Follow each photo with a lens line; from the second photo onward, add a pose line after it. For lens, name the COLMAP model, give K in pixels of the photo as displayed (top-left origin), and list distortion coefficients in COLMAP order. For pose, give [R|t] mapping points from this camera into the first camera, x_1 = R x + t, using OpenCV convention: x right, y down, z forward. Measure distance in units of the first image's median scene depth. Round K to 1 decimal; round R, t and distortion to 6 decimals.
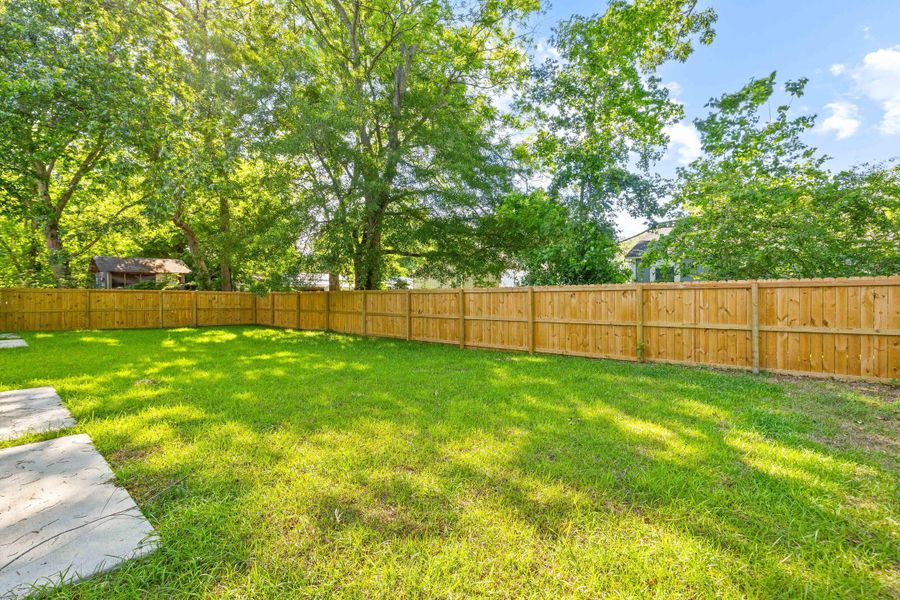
lens RADIAL K [[395.4, 0, 448.9], [0, 395.4, 297.3], [0, 0, 1]] dist [-0.000159, 0.000002]
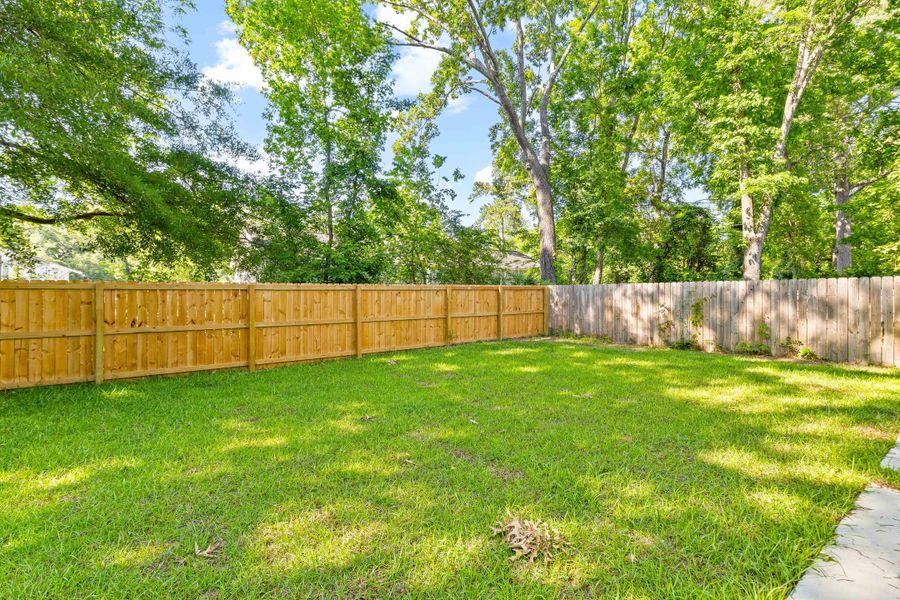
lens RADIAL K [[405.8, 0, 449.3], [0, 405.8, 298.2], [0, 0, 1]] dist [0.010190, -0.002449]
pose [[0.214016, -0.002016, 0.976828, -0.702052], [0.009177, 0.999958, 0.000053, 0.007591], [-0.976787, 0.008953, 0.214025, 0.607105]]
